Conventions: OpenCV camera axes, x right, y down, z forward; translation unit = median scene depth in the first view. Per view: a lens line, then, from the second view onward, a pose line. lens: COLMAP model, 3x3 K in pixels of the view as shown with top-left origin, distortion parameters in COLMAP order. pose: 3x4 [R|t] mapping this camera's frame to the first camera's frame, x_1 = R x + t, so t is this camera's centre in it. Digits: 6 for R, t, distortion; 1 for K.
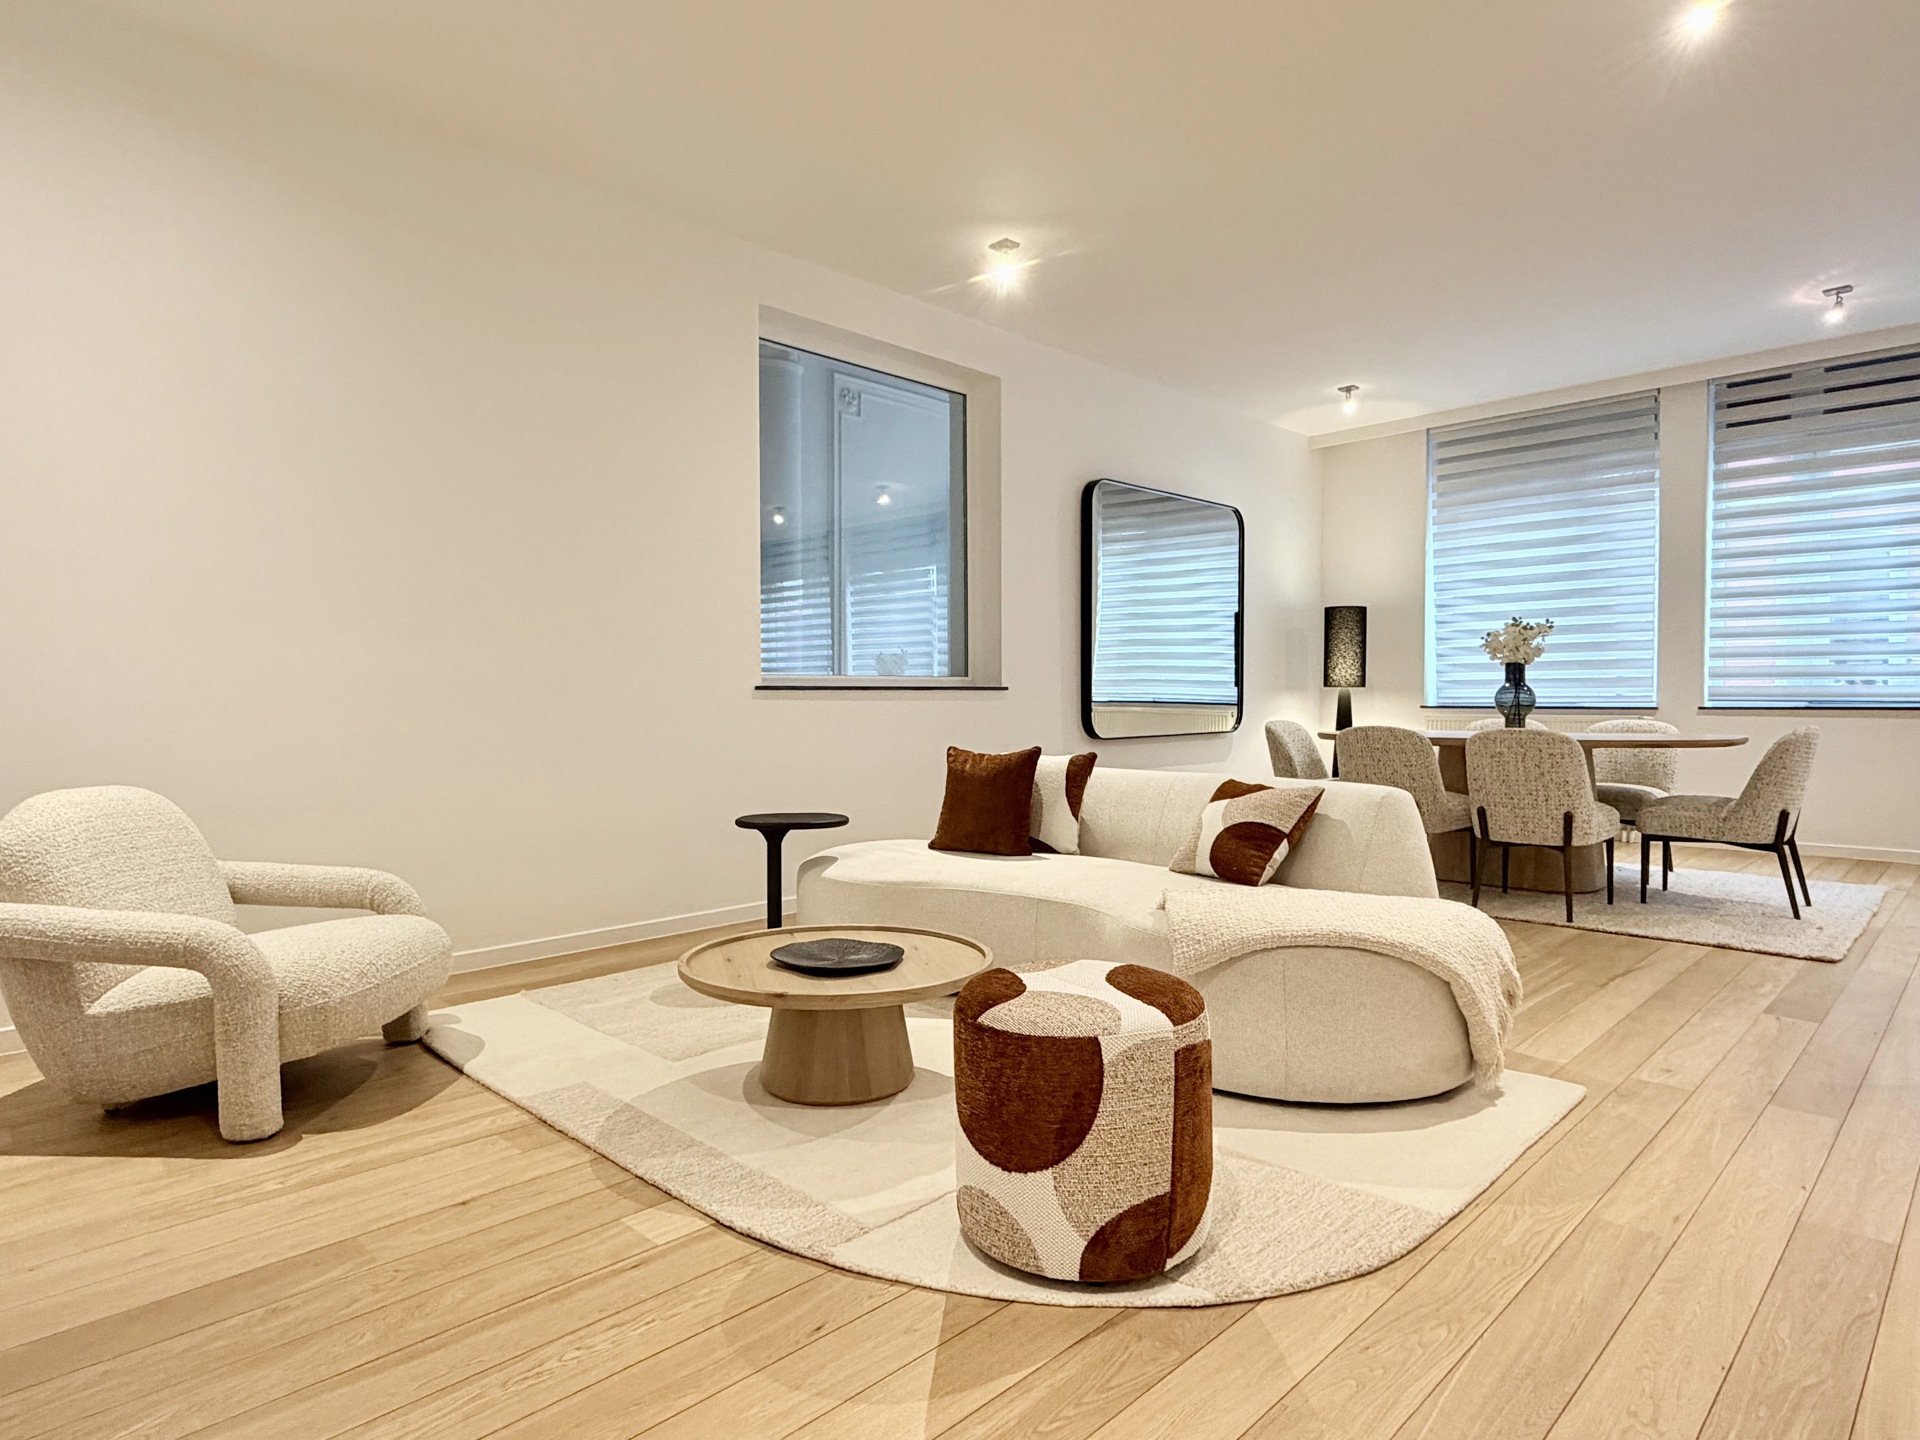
lens RADIAL K [[1103.6, 0, 959.1], [0, 1103.6, 718.6], [0, 0, 1]] dist [0.007616, -0.000933]
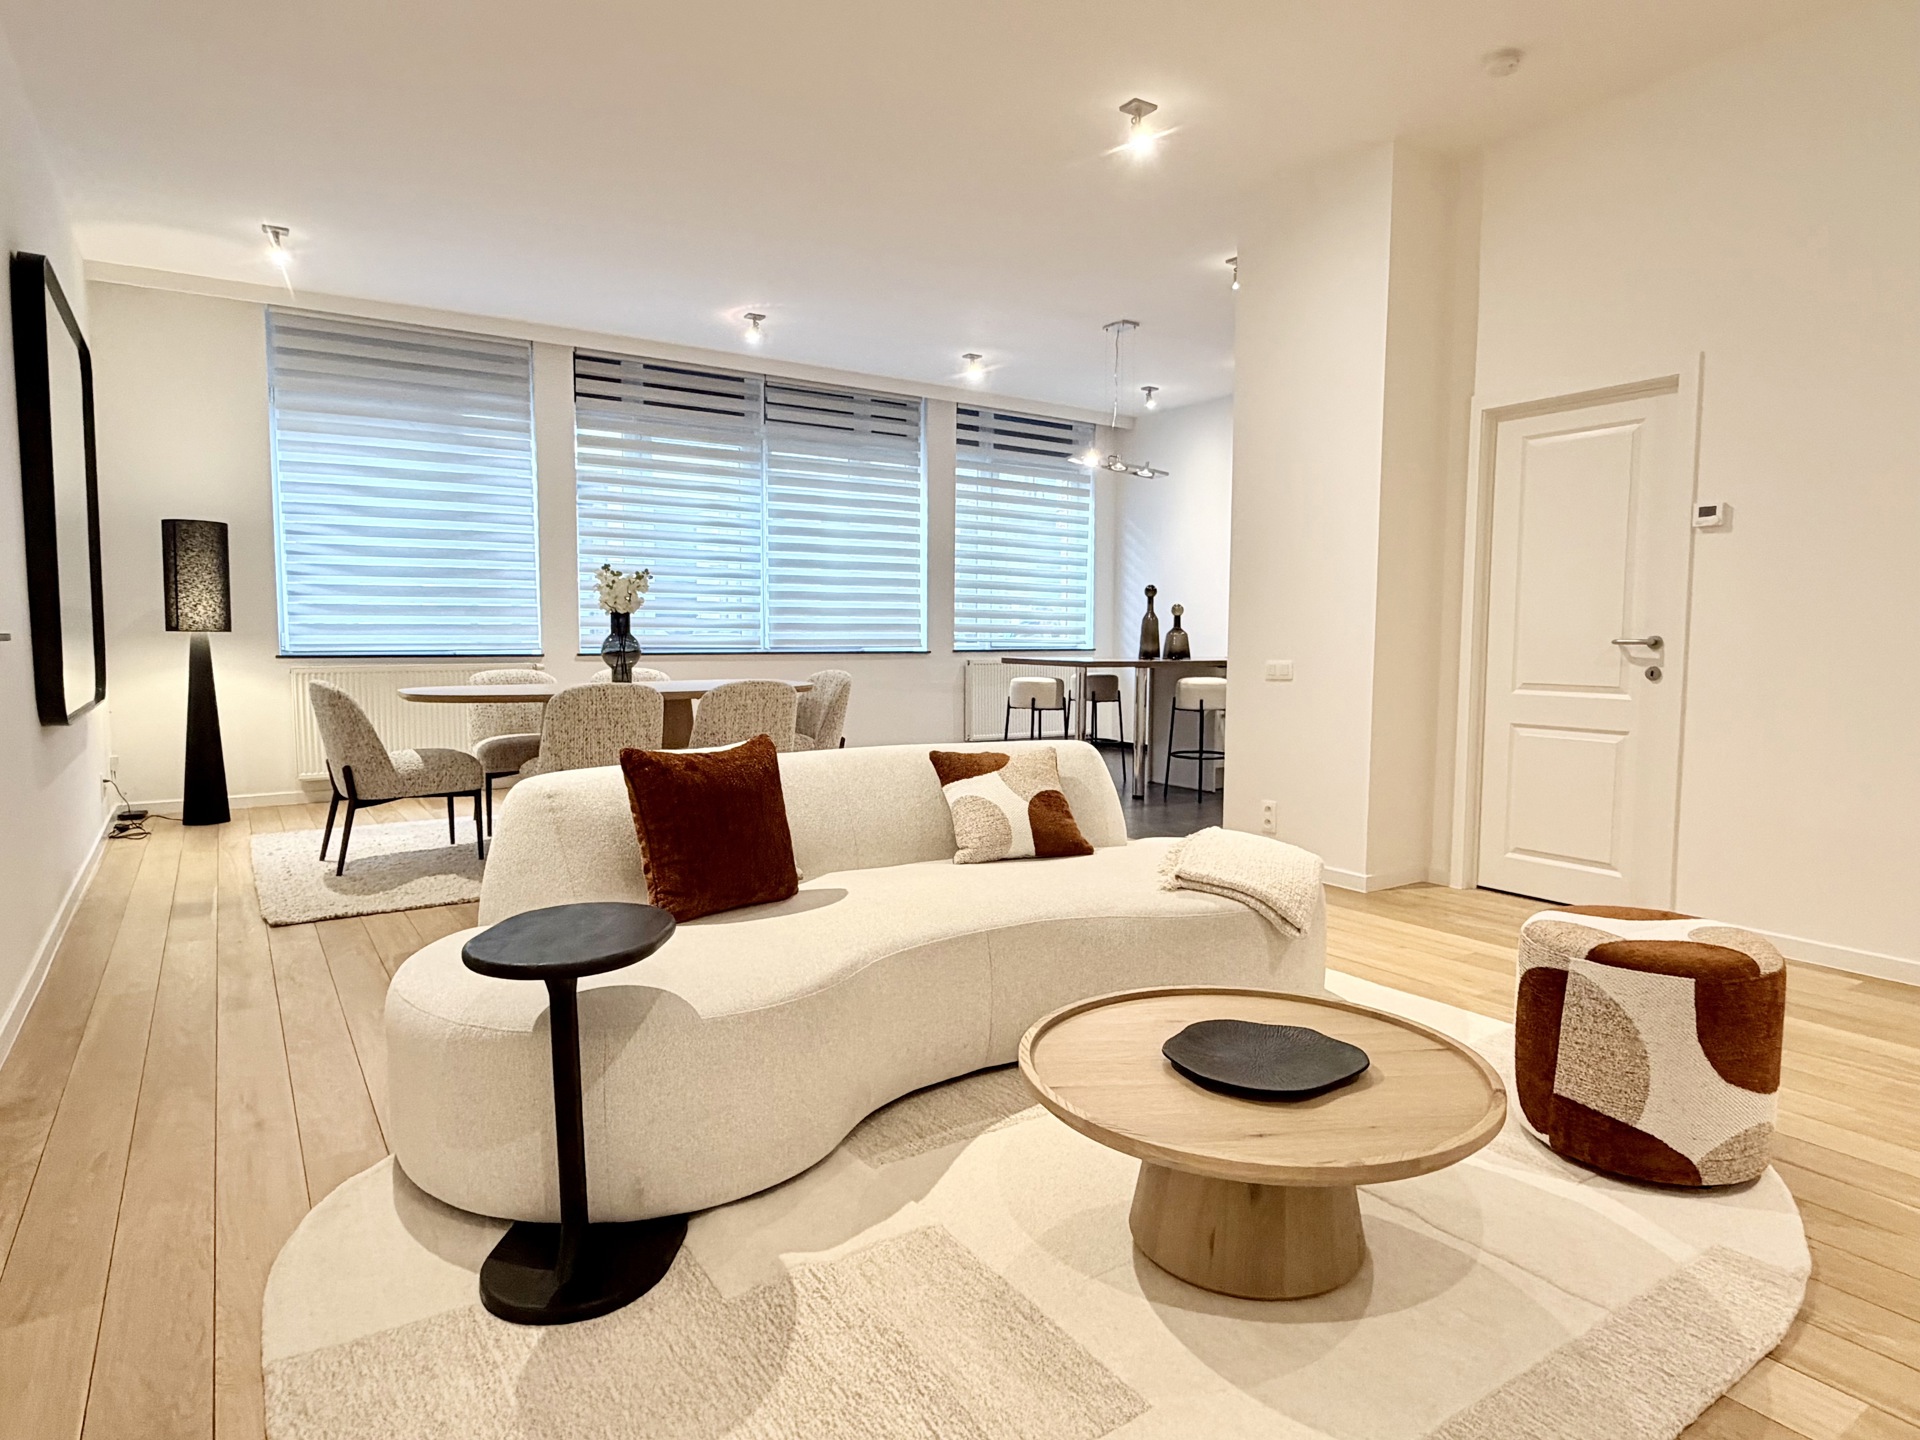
lens RADIAL K [[1103.6, 0, 958.7], [0, 1103.6, 718.2], [0, 0, 1]] dist [0.007616, -0.000933]
pose [[0.203516, -0.073267, 0.976326, -0.309601], [0.016452, 0.997311, 0.071413, -0.017535], [-0.978933, 0.001529, 0.204174, 0.405736]]
